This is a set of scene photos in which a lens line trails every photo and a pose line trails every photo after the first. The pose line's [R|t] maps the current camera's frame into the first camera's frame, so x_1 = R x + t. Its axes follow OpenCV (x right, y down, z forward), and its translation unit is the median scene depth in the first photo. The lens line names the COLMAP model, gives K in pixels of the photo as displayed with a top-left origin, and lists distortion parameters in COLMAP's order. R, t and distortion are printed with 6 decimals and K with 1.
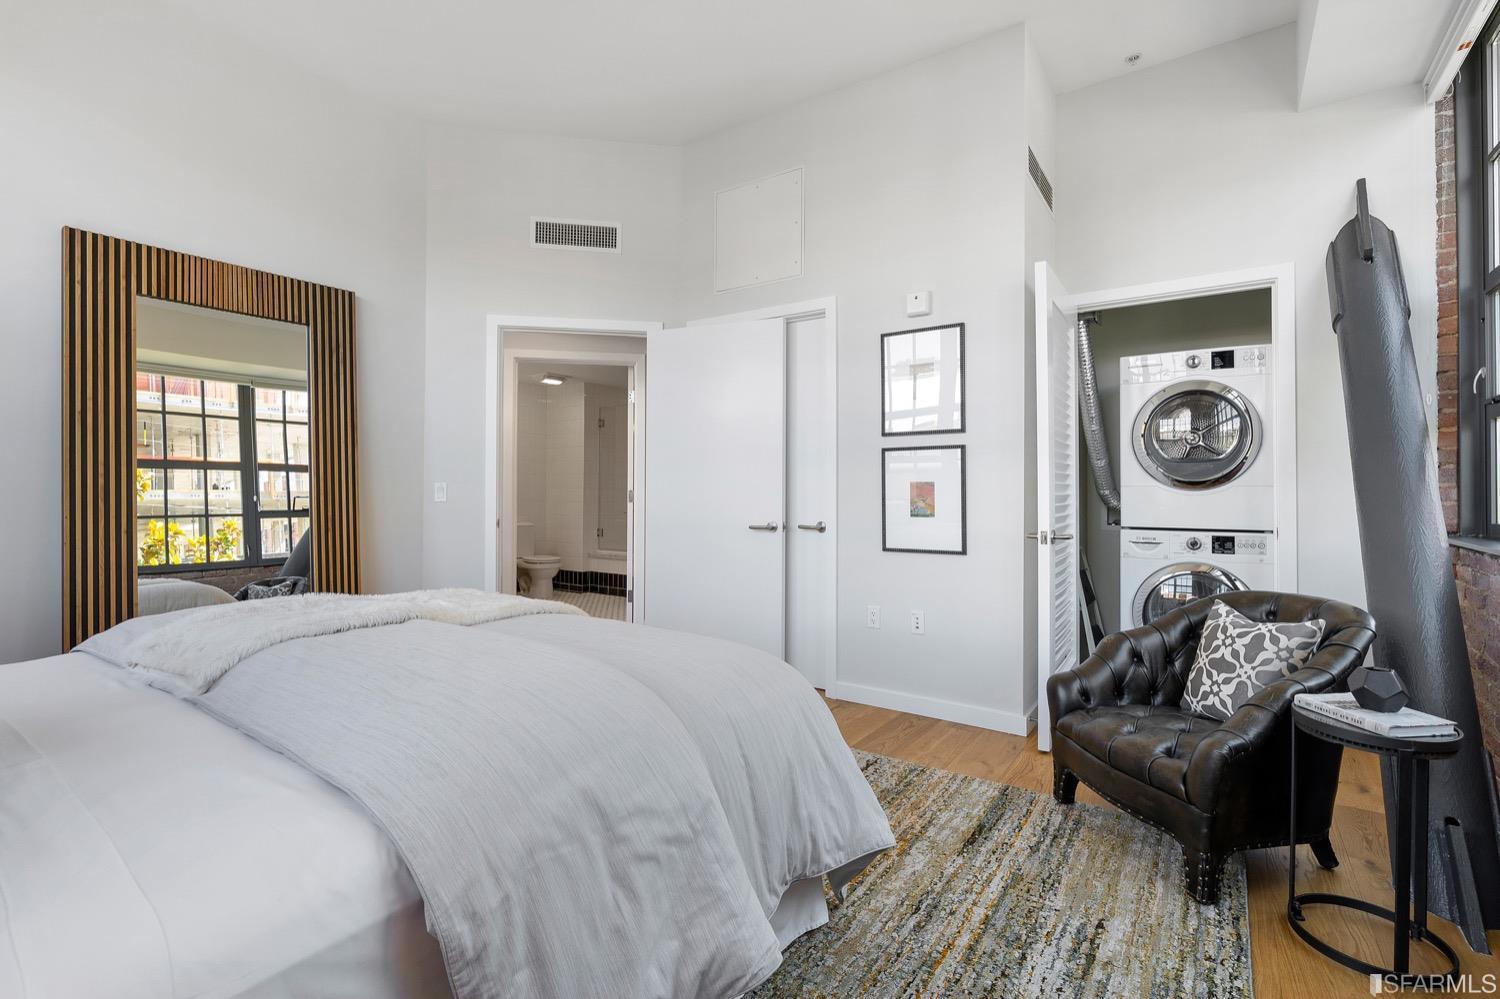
lens RADIAL K [[676.9, 0, 747.7], [0, 676.9, 491.2], [0, 0, 1]] dist [-0.009323, 0.002623]
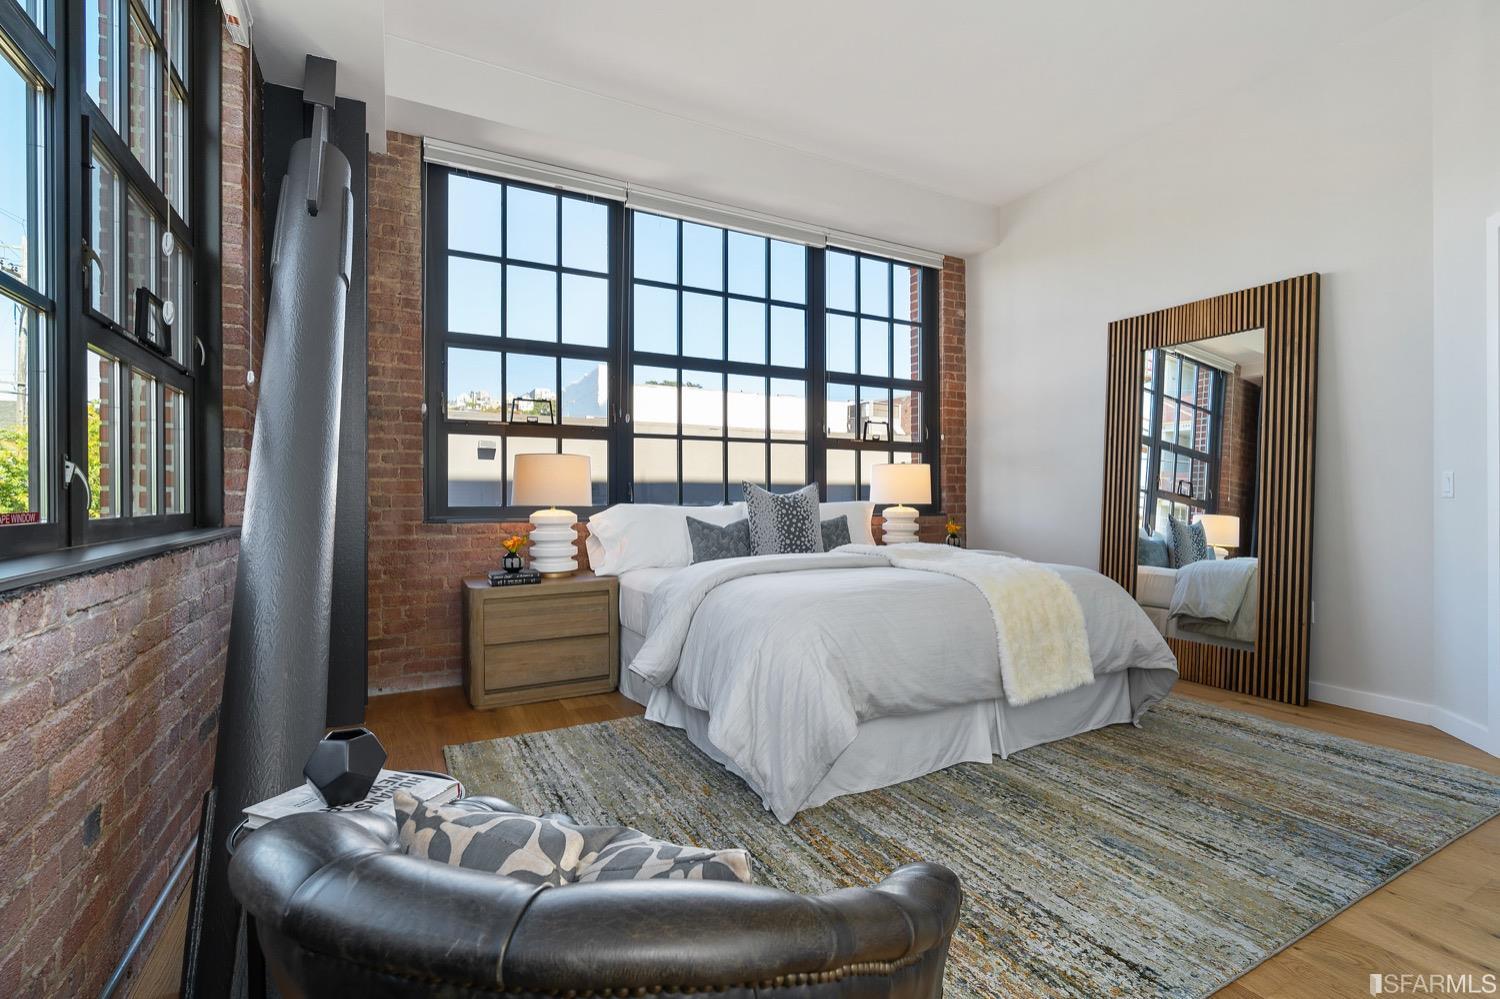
lens RADIAL K [[676.9, 0, 756.8], [0, 676.9, 496.6], [0, 0, 1]] dist [-0.009323, 0.002623]
pose [[-0.447335, -0.004524, -0.894355, 1.019266], [0.001090, 0.999984, -0.005603, 0.035953], [0.894366, -0.003482, -0.447322, 1.234823]]
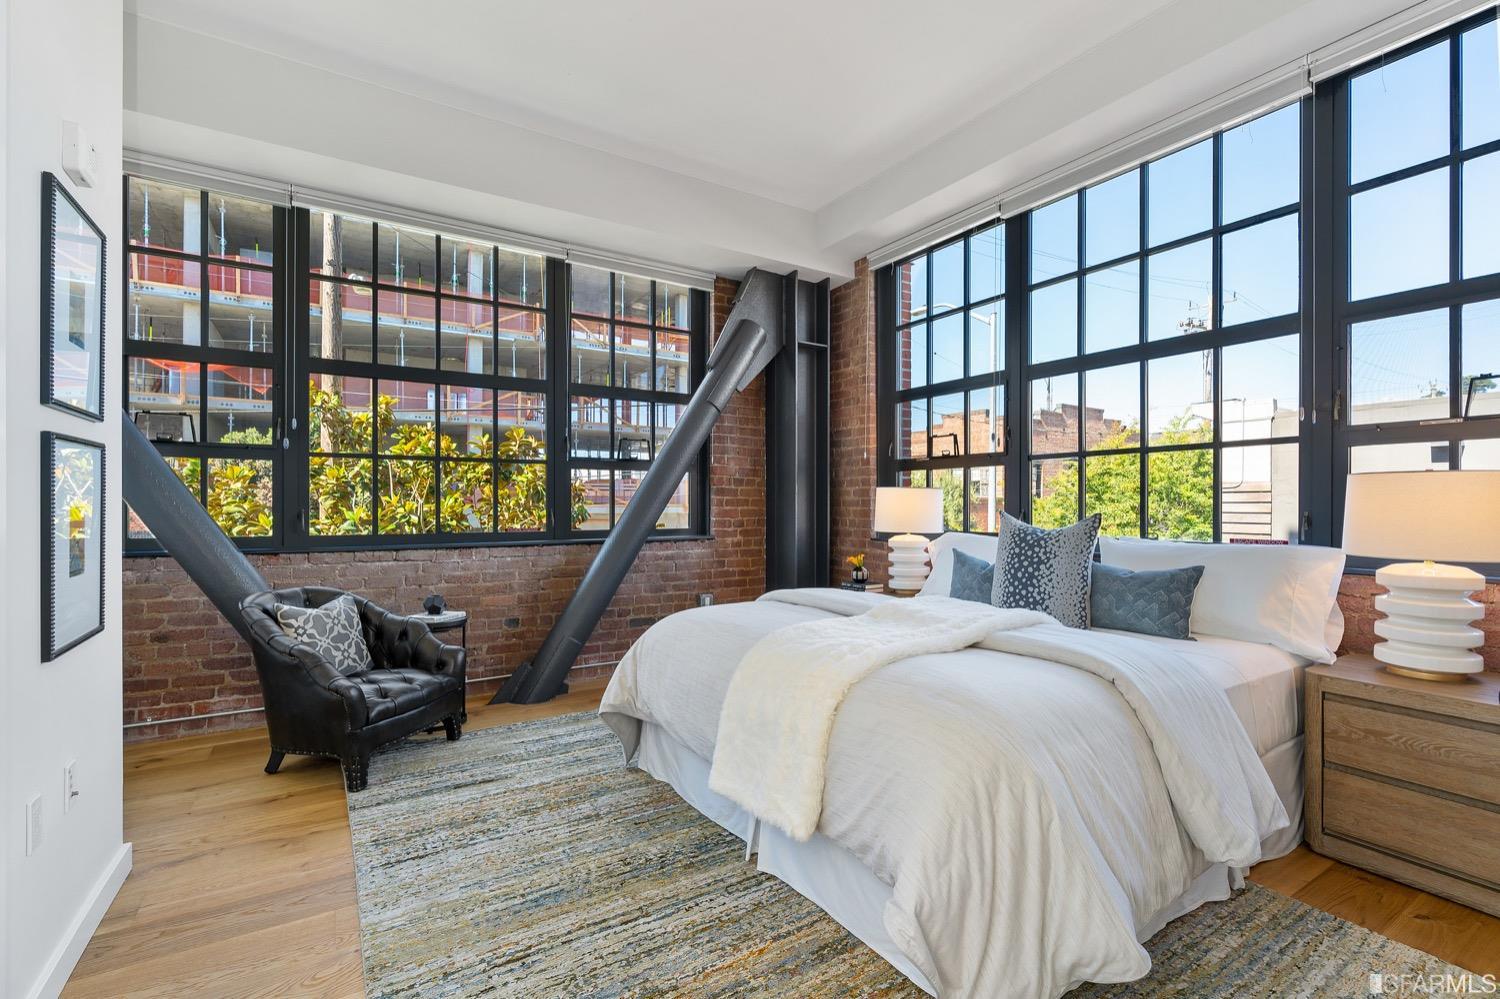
lens RADIAL K [[676.9, 0, 752.8], [0, 676.9, 503.7], [0, 0, 1]] dist [-0.009323, 0.002623]
pose [[-0.923938, -0.003902, 0.382523, -0.649304], [-0.004724, 0.999988, -0.001210, -0.027899], [-0.382514, -0.002925, -0.923945, 2.005582]]
